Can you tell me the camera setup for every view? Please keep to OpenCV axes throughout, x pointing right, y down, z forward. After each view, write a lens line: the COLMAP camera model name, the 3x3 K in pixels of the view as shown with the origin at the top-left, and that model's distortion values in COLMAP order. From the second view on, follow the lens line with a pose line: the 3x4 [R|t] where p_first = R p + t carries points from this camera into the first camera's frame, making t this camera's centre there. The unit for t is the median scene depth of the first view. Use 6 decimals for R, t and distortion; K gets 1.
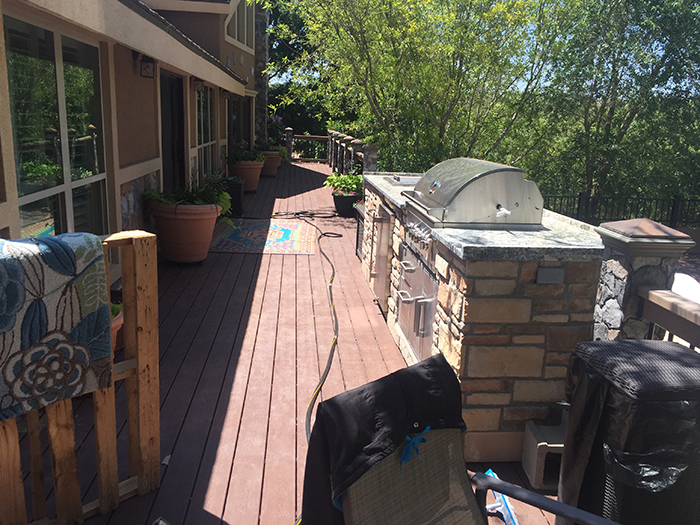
lens RADIAL K [[582.6, 0, 349.7], [0, 582.6, 263.6], [0, 0, 1]] dist [0.009516, 0.000946]
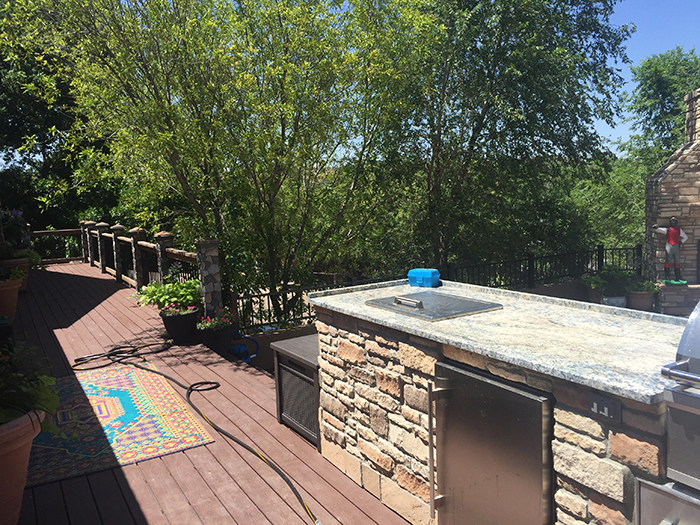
lens RADIAL K [[582.6, 0, 351.0], [0, 582.6, 260.0], [0, 0, 1]] dist [0.009516, 0.000946]
pose [[0.893880, -0.131569, 0.428565, -0.116438], [0.184755, 0.979122, -0.084764, -0.083530], [-0.408465, 0.154948, 0.899526, 0.283731]]
